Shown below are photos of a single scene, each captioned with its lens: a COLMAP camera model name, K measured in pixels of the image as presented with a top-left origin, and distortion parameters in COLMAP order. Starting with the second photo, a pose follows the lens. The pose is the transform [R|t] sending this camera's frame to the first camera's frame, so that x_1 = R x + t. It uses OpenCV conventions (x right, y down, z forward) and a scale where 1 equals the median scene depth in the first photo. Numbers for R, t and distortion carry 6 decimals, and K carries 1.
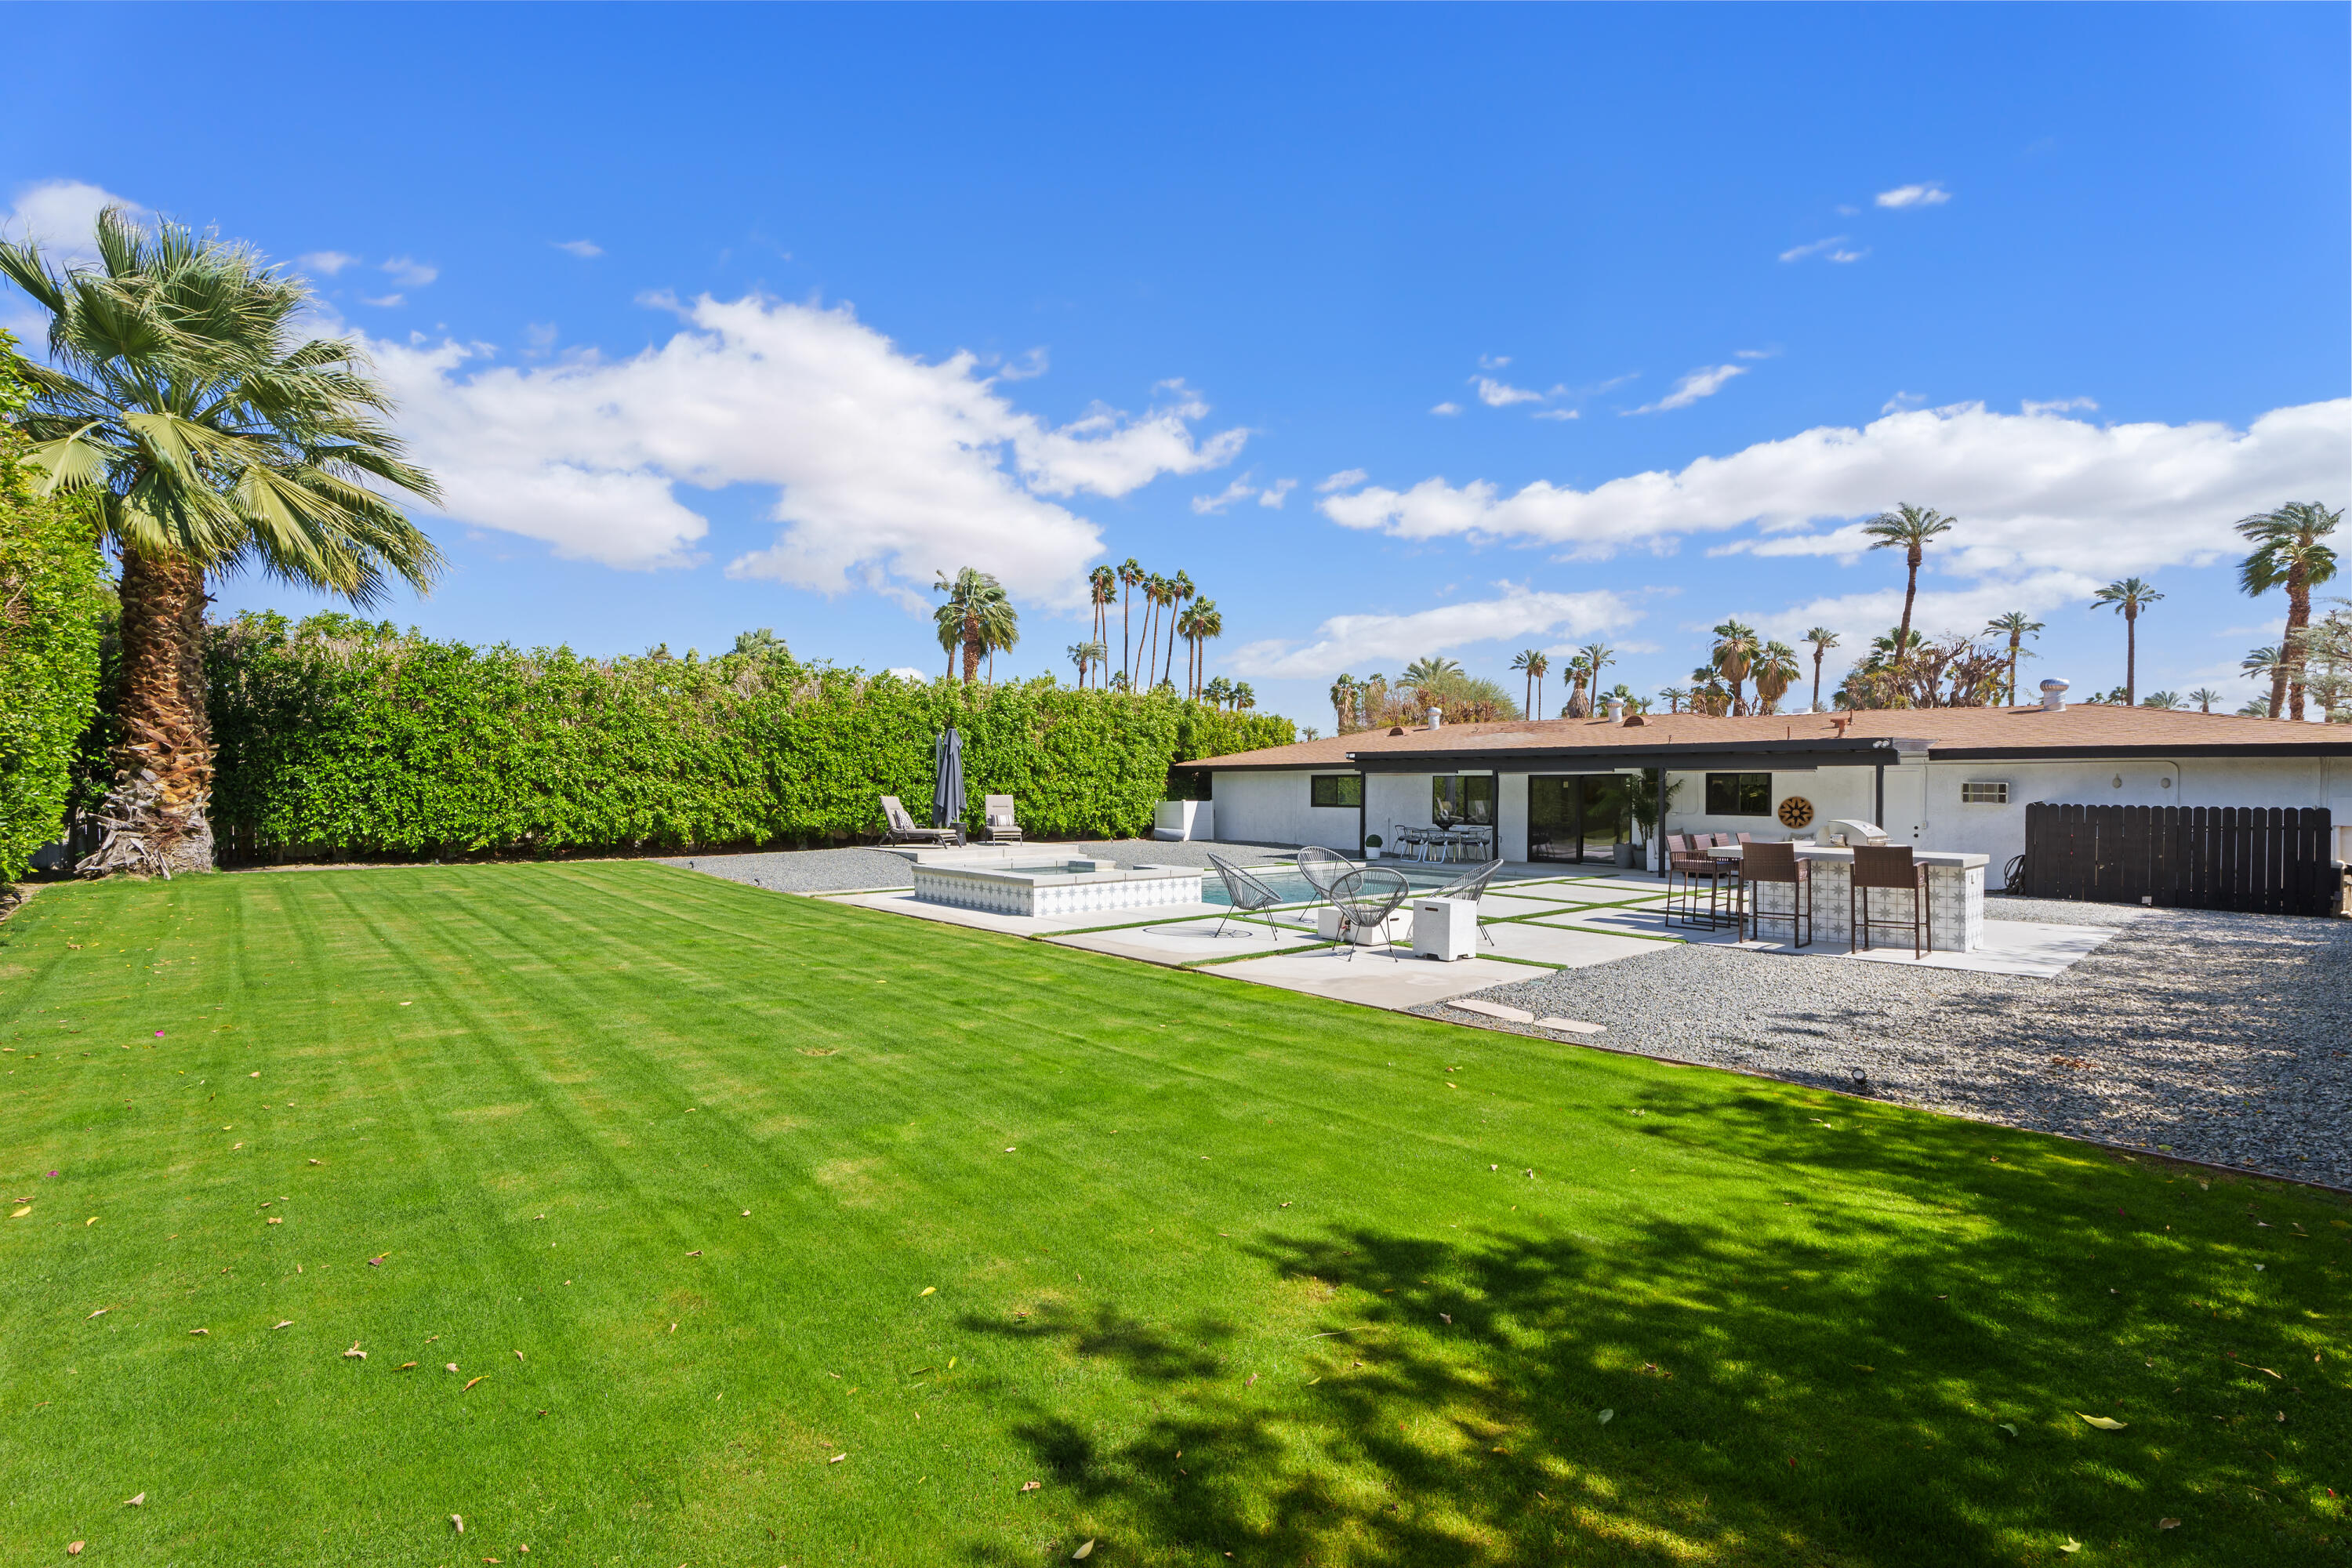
lens RADIAL K [[1050.8, 0, 1206.7], [0, 1050.8, 789.3], [0, 0, 1]] dist [0.000725, -0.001102]
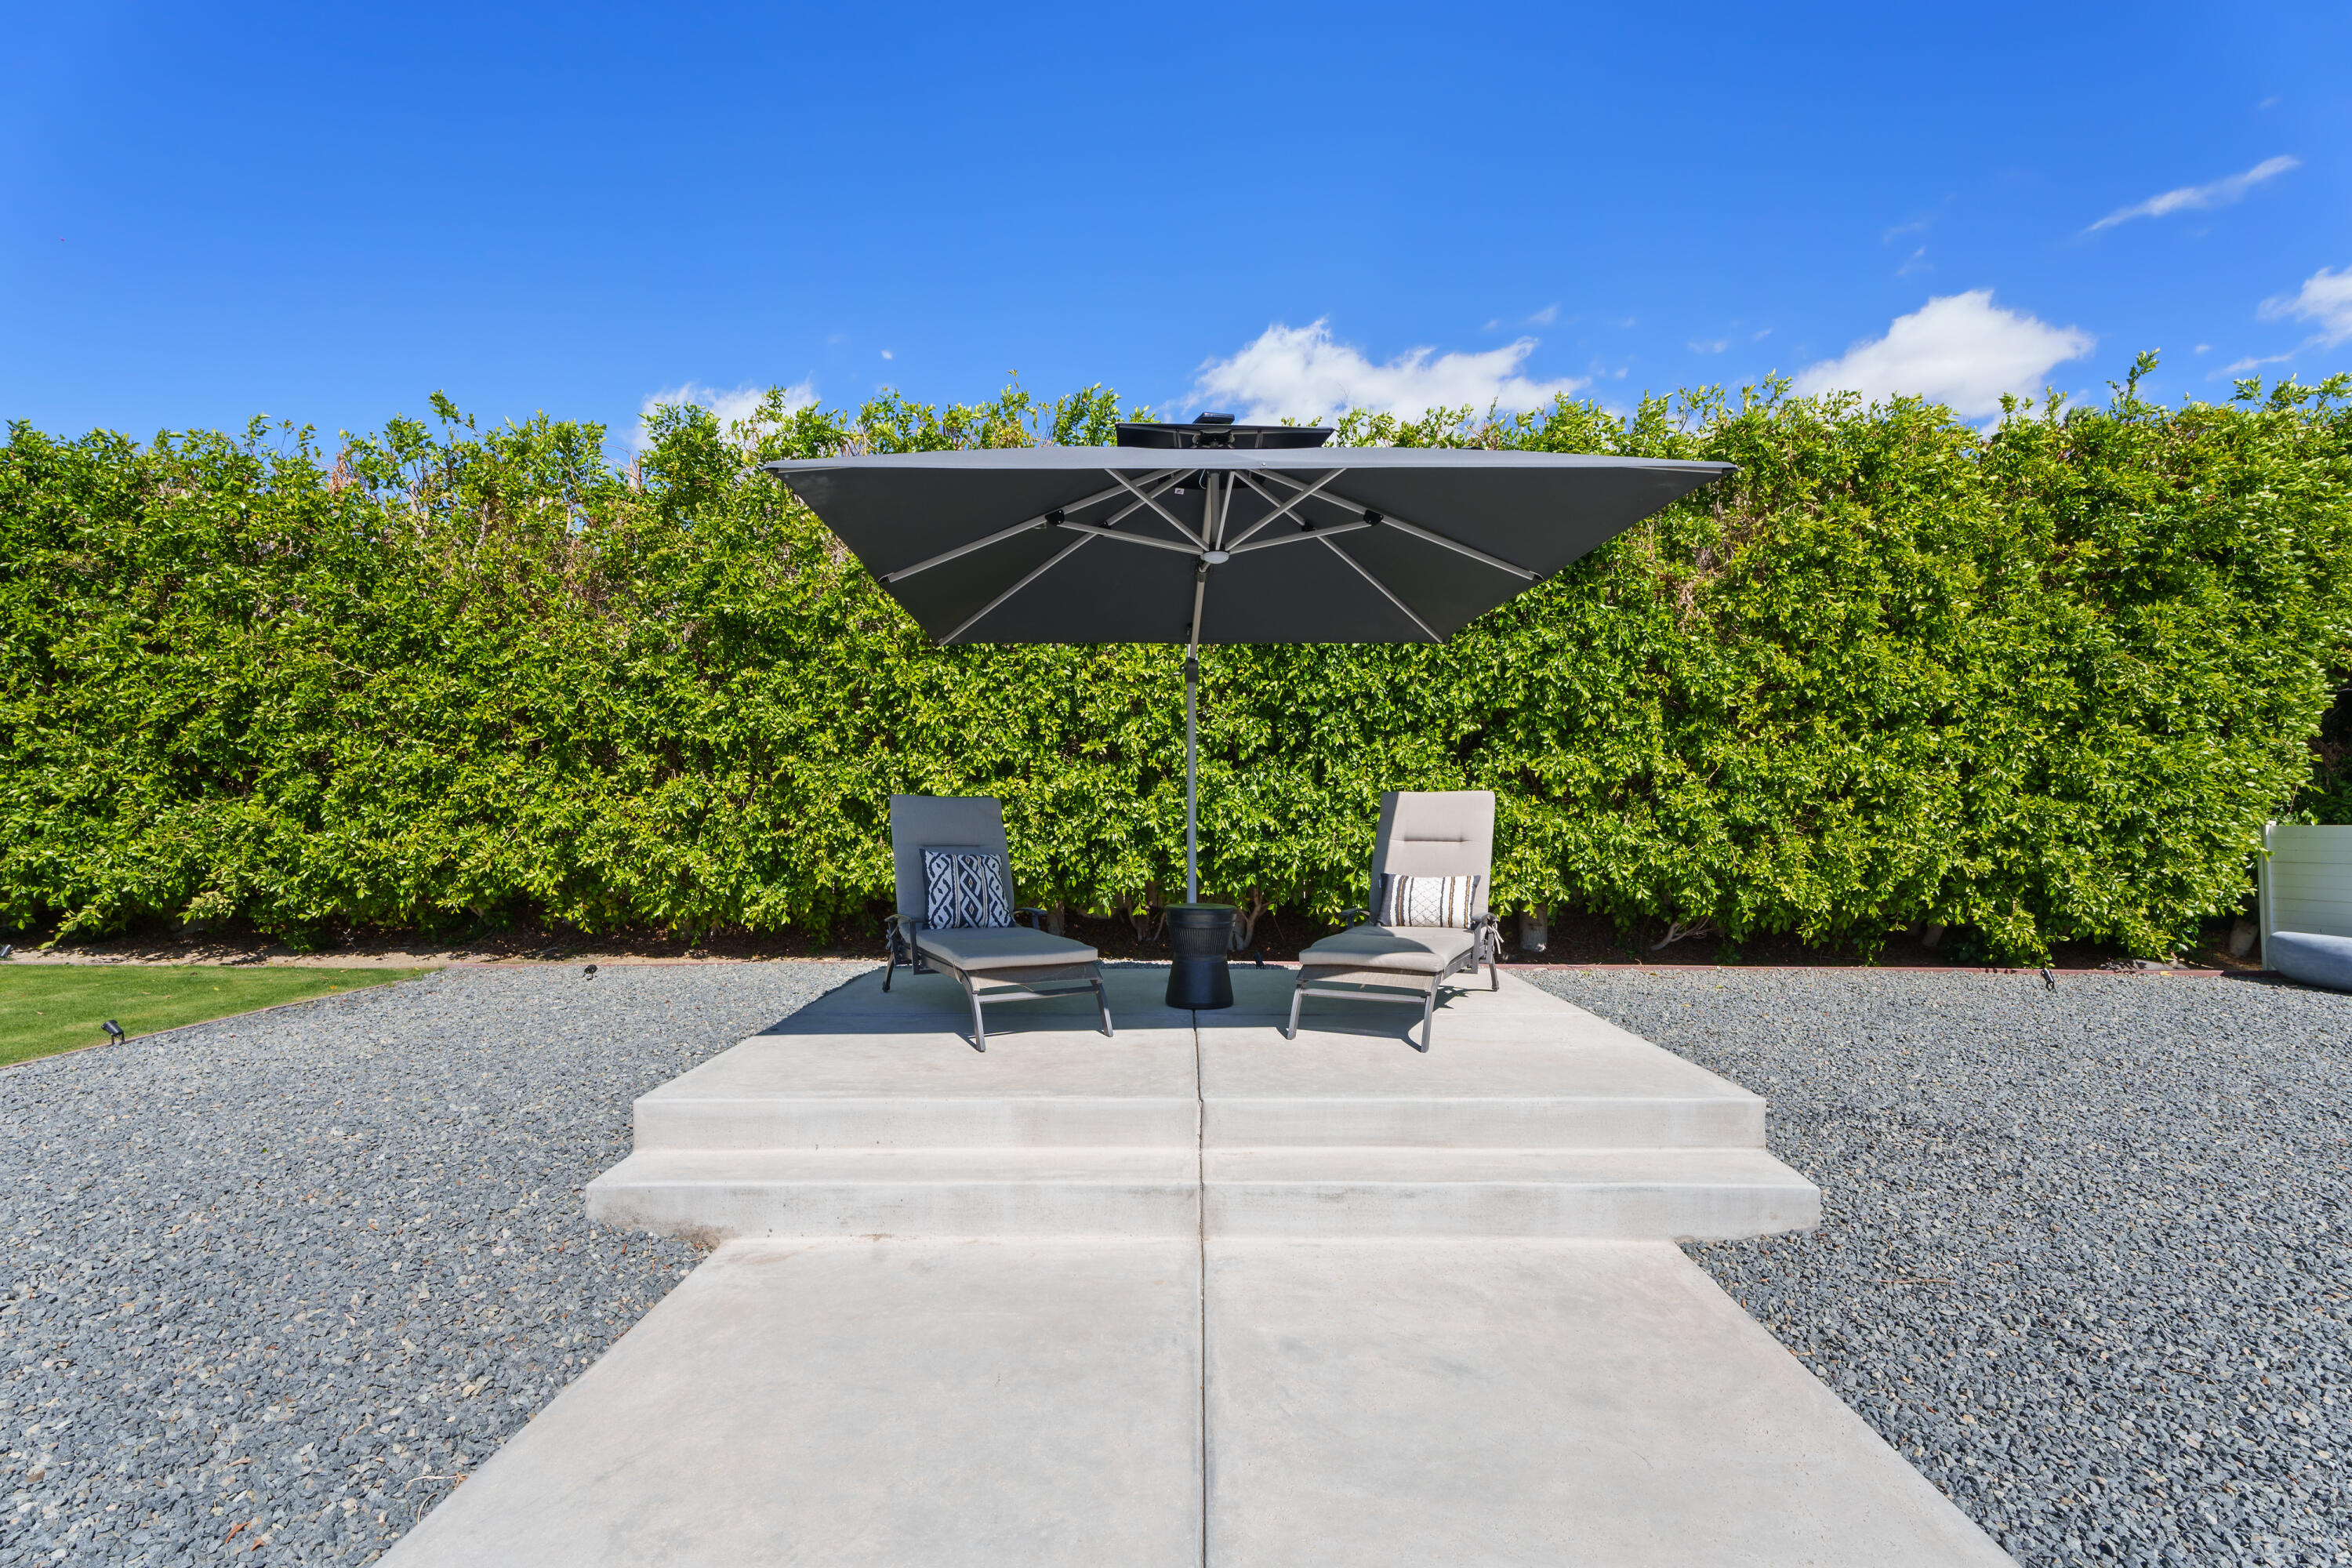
lens RADIAL K [[1040.2, 0, 1165.9], [0, 1040.2, 775.5], [0, 0, 1]] dist [-0.006220, -0.000051]
pose [[0.694477, -0.022482, -0.719163, -0.056979], [0.002682, 0.999586, -0.028658, 0.006885], [0.719510, 0.017973, 0.694250, 0.675974]]
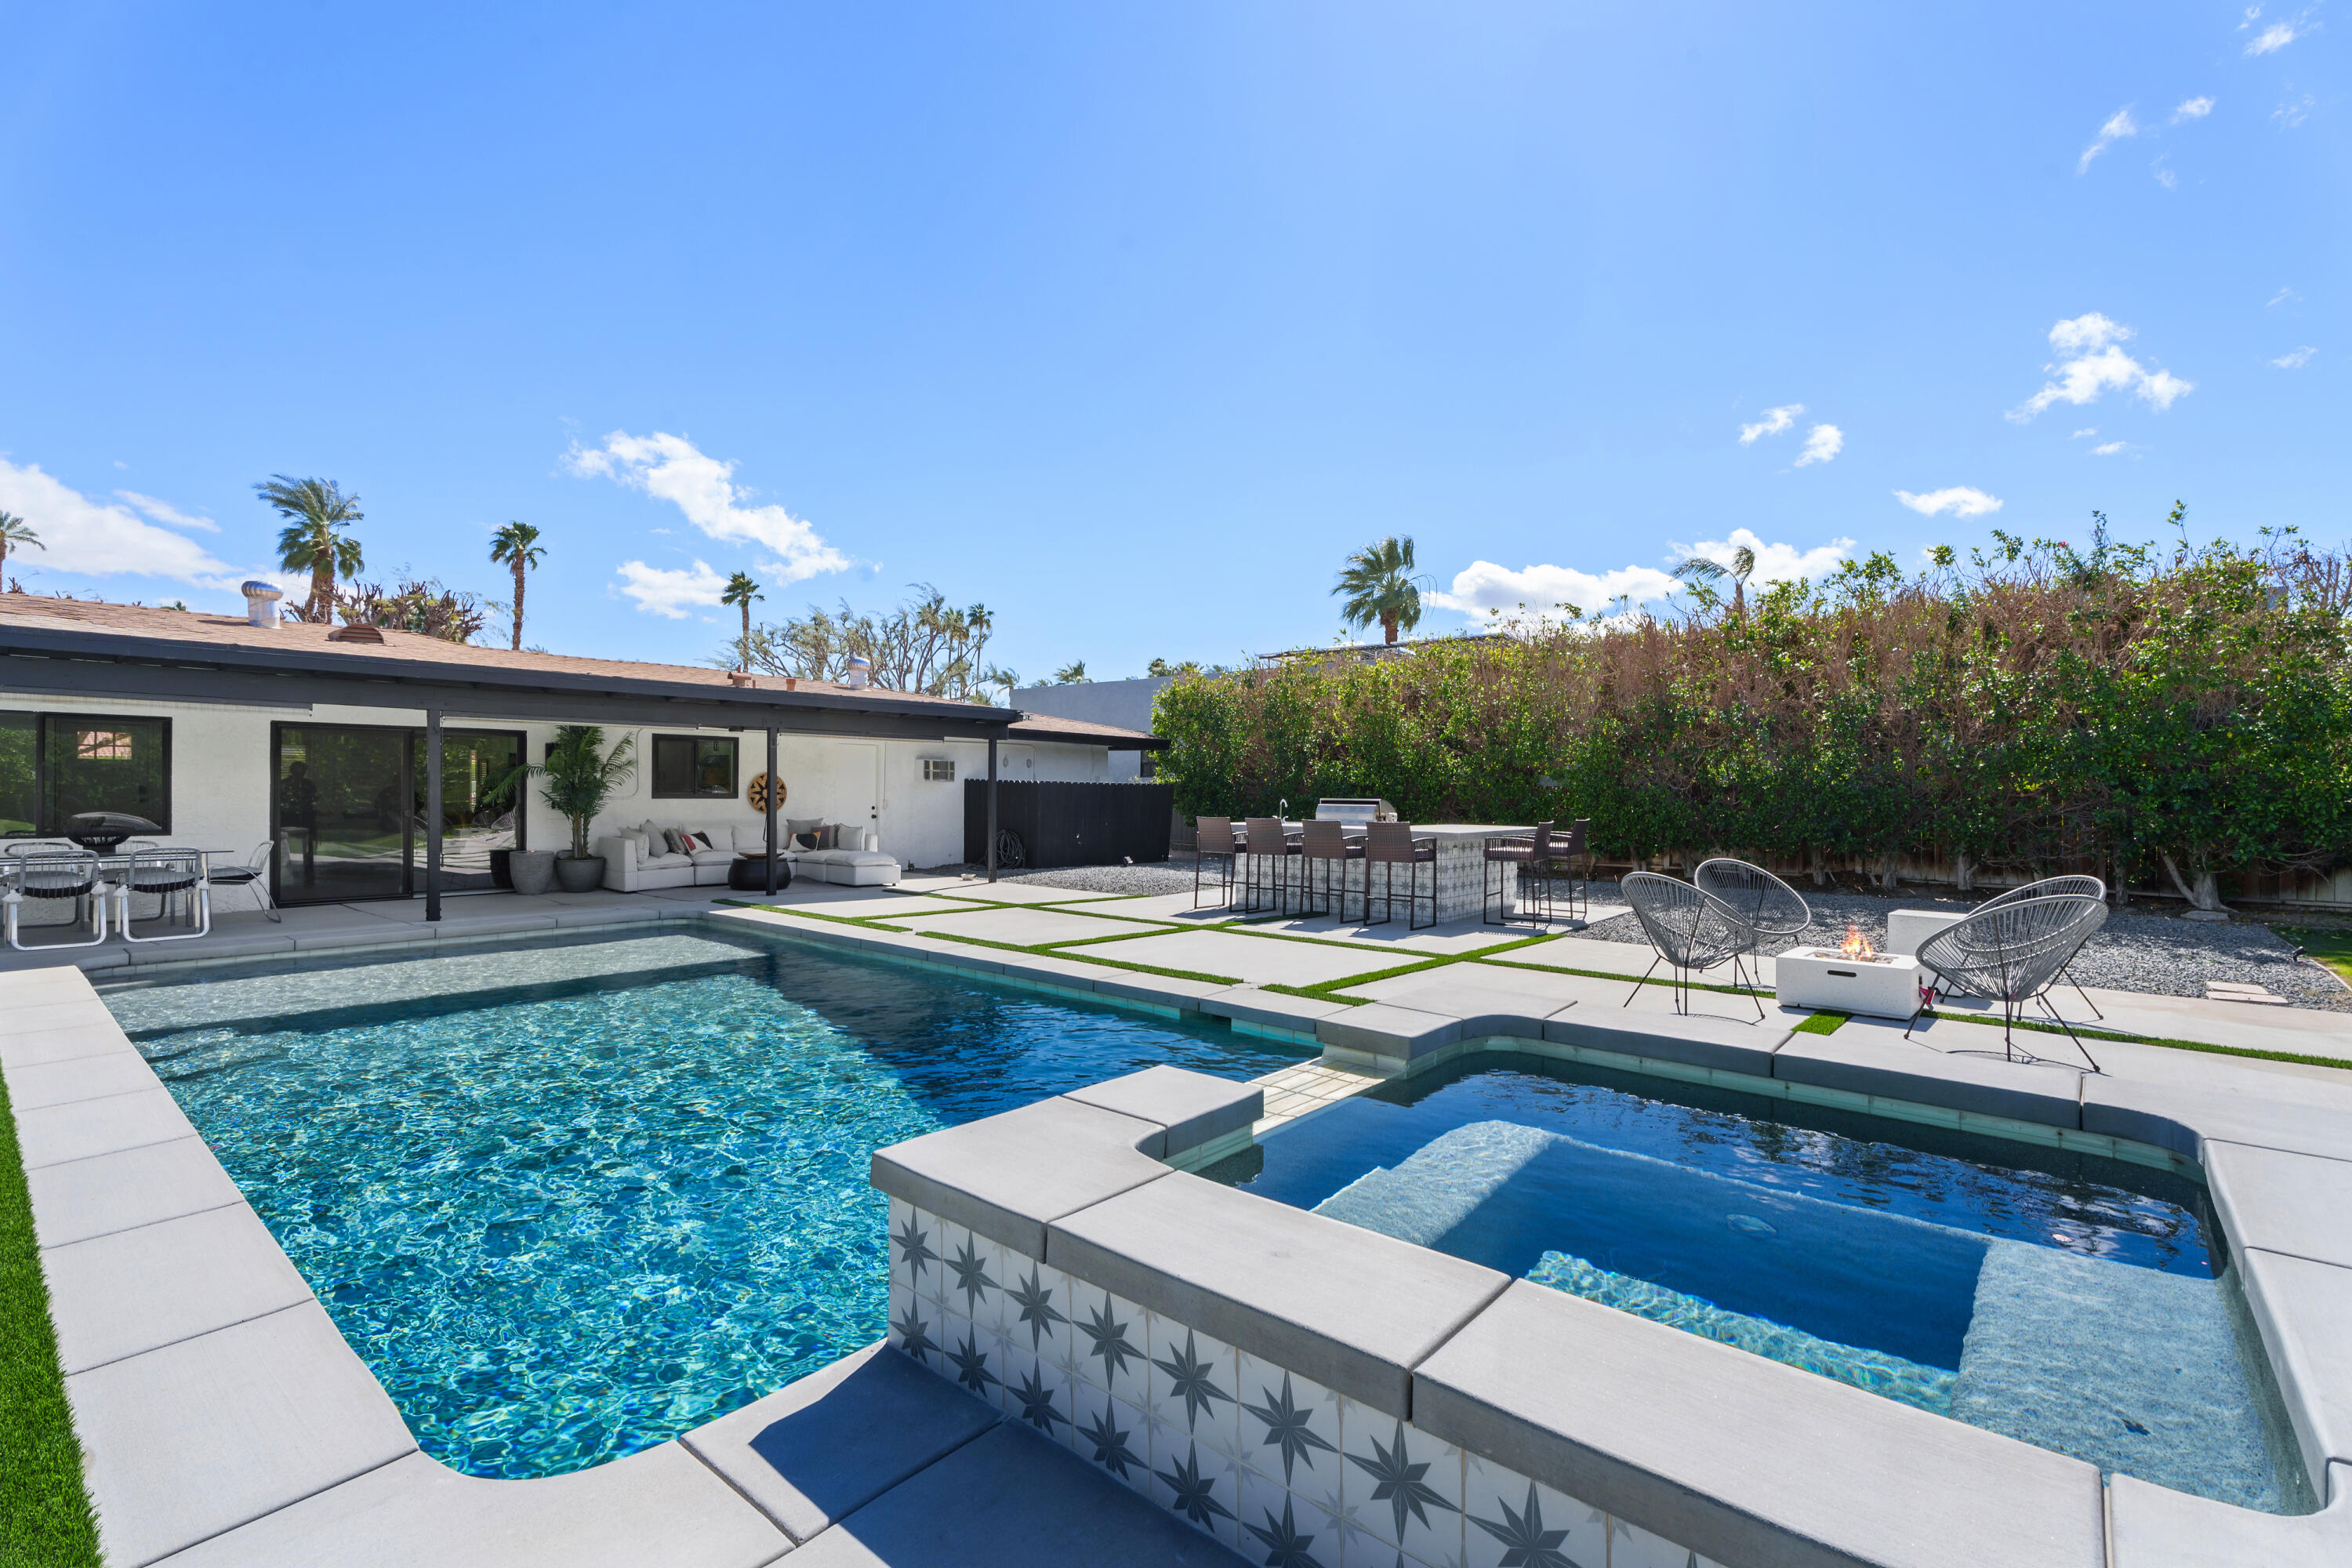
lens RADIAL K [[1050.8, 0, 1174.2], [0, 1050.8, 793.9], [0, 0, 1]] dist [0.000725, -0.001102]
pose [[-0.086504, -0.013393, 0.996161, -0.169333], [-0.014032, 0.999827, 0.012224, 0.006748], [-0.996153, -0.012920, -0.086677, 0.550249]]
